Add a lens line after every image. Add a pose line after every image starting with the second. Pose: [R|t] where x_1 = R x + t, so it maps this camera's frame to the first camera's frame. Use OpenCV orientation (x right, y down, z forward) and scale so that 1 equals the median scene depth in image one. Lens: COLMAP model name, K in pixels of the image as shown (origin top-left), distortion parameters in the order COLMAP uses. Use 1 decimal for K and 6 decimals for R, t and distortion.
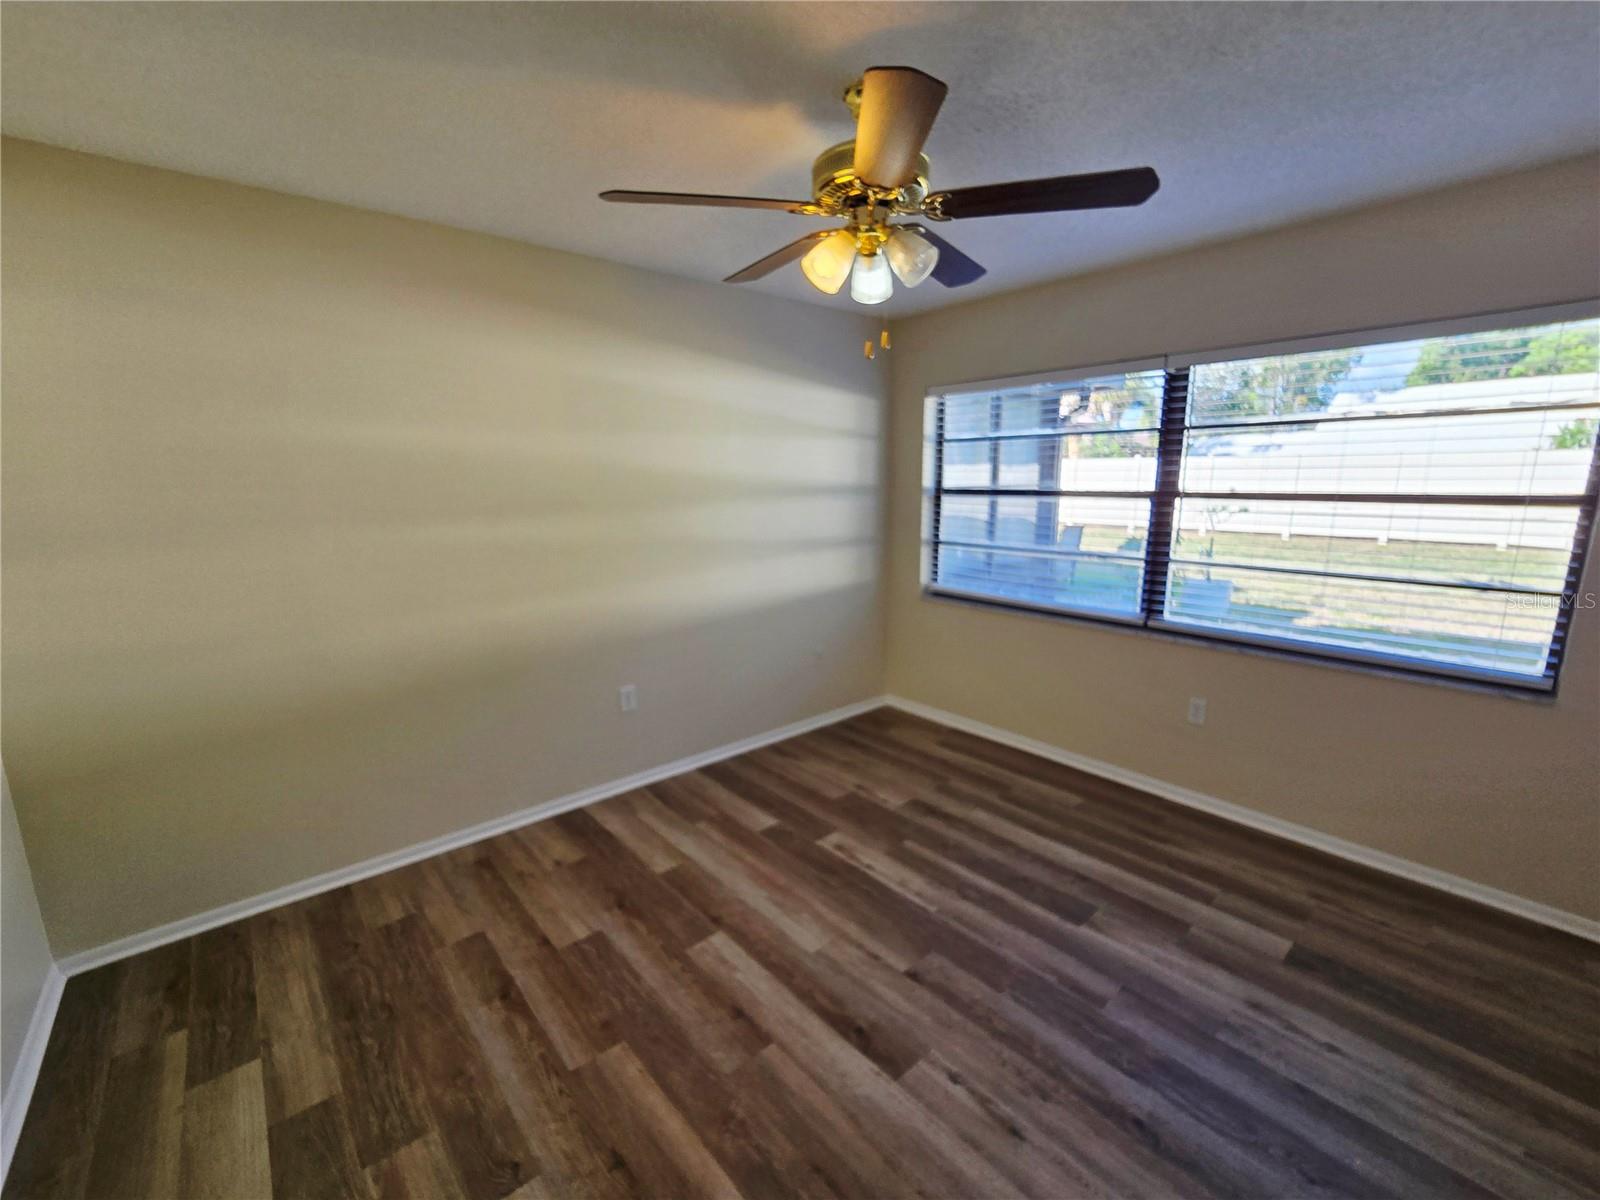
lens RADIAL K [[660.3, 0, 805.6], [0, 660.3, 622.4], [0, 0, 1]] dist [-0.007584, 0.004454]
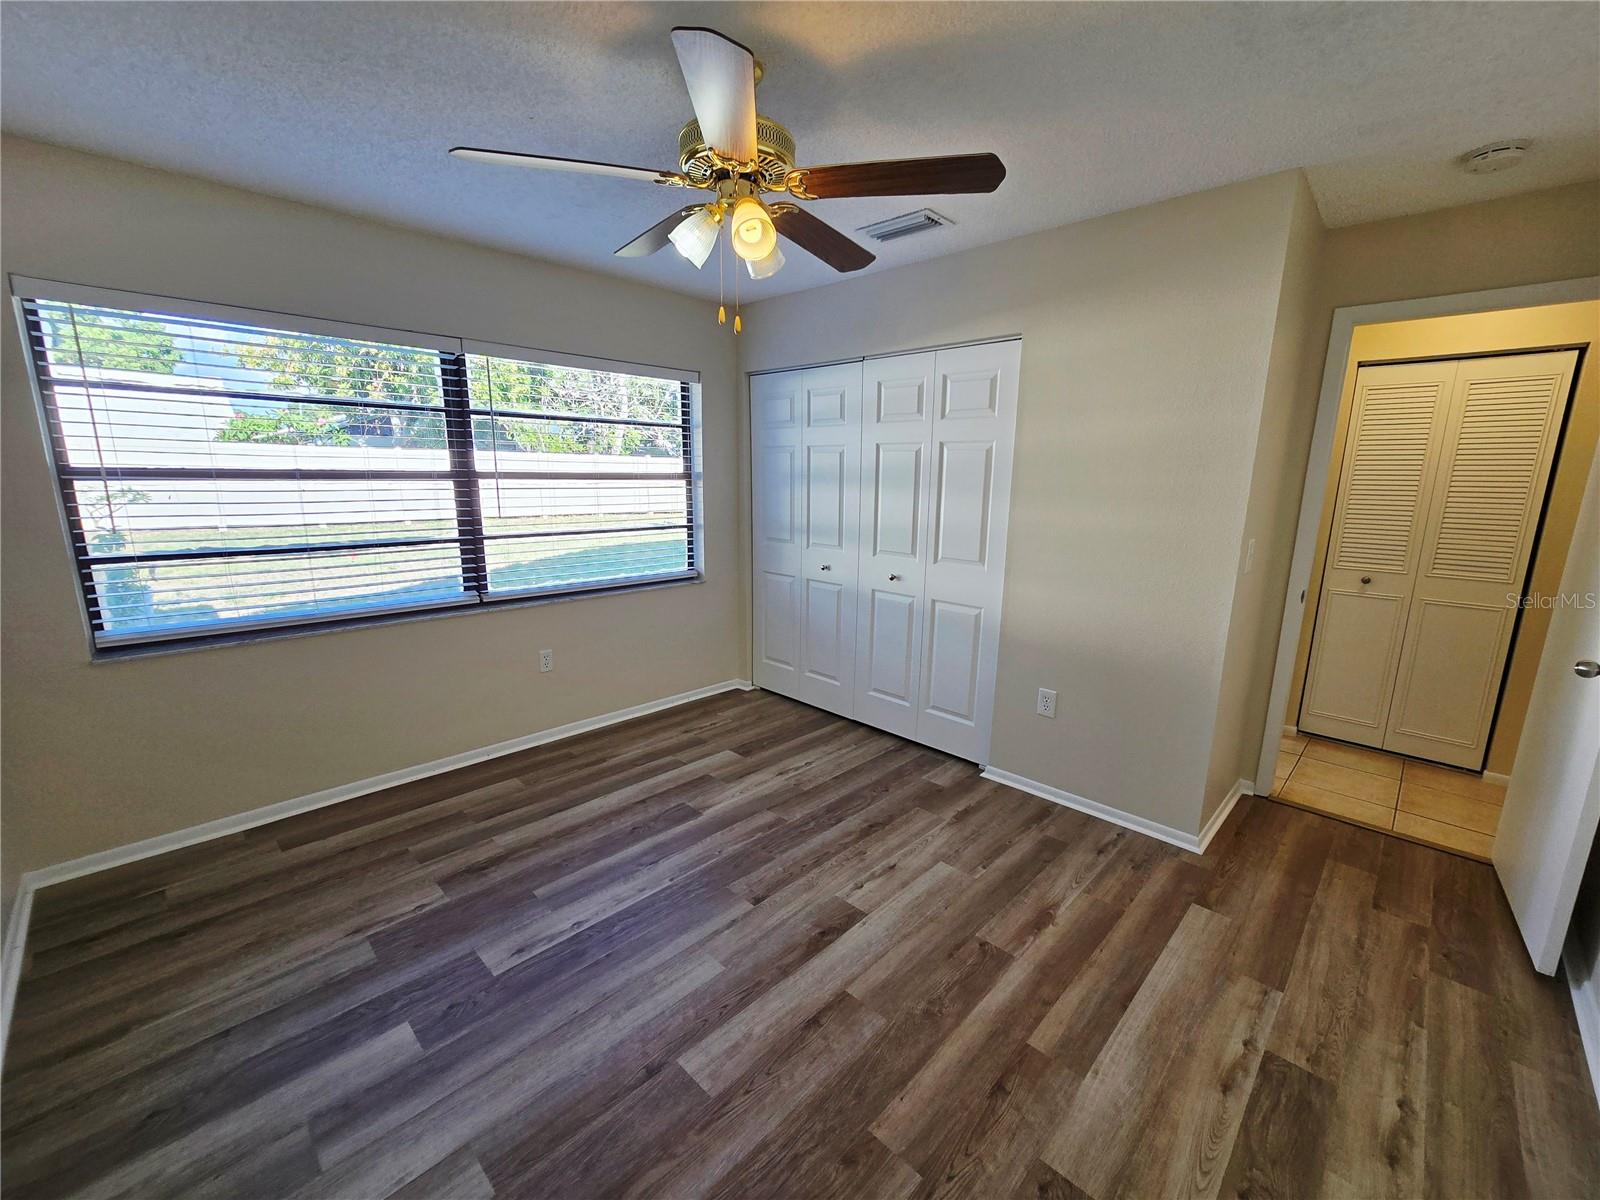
lens RADIAL K [[660.3, 0, 799.6], [0, 660.3, 615.7], [0, 0, 1]] dist [-0.007584, 0.004454]
pose [[-0.079658, -0.208254, 0.974826, -0.752087], [0.202068, 0.954256, 0.220372, -0.142681], [-0.976126, 0.214536, -0.033933, 0.779835]]
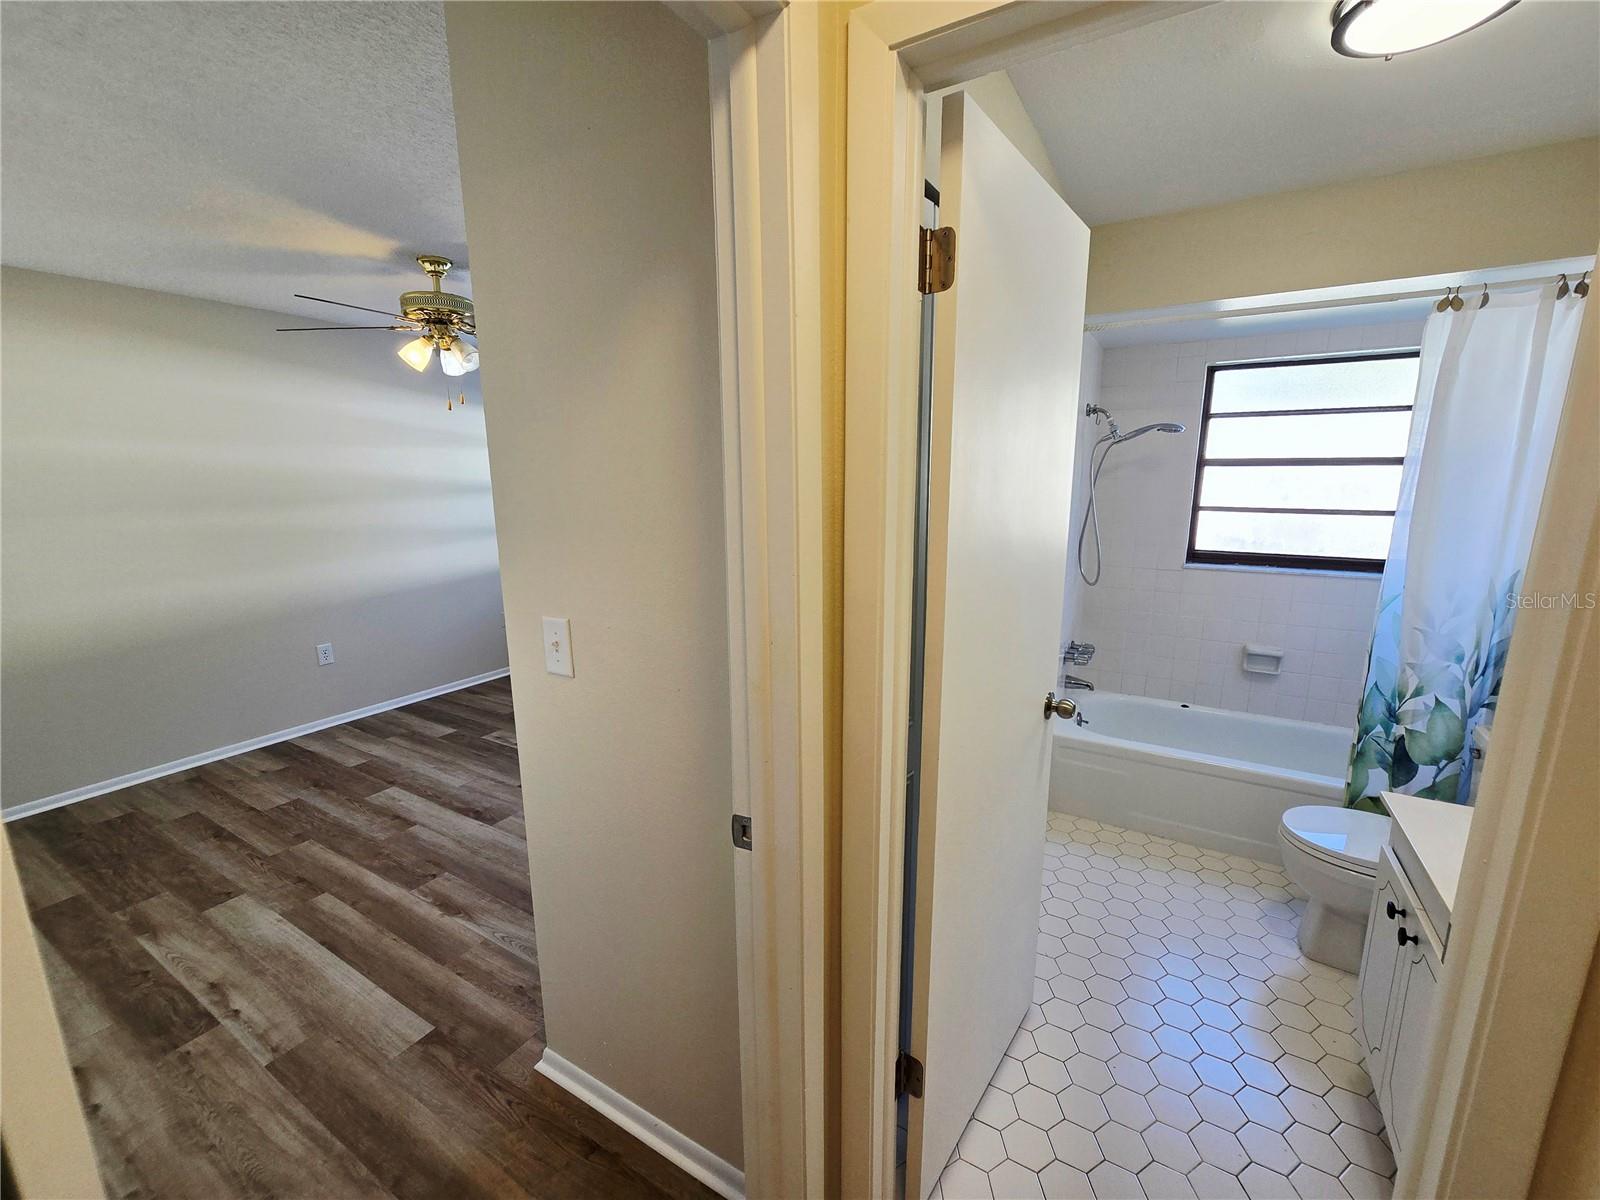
lens RADIAL K [[660.3, 0, 789.6], [0, 660.3, 613.1], [0, 0, 1]] dist [-0.007584, 0.004454]
pose [[0.954552, -0.068135, 0.290152, 0.312047], [0.071652, 0.997429, -0.001503, 0.147598], [-0.289304, 0.022225, 0.956979, -0.664346]]
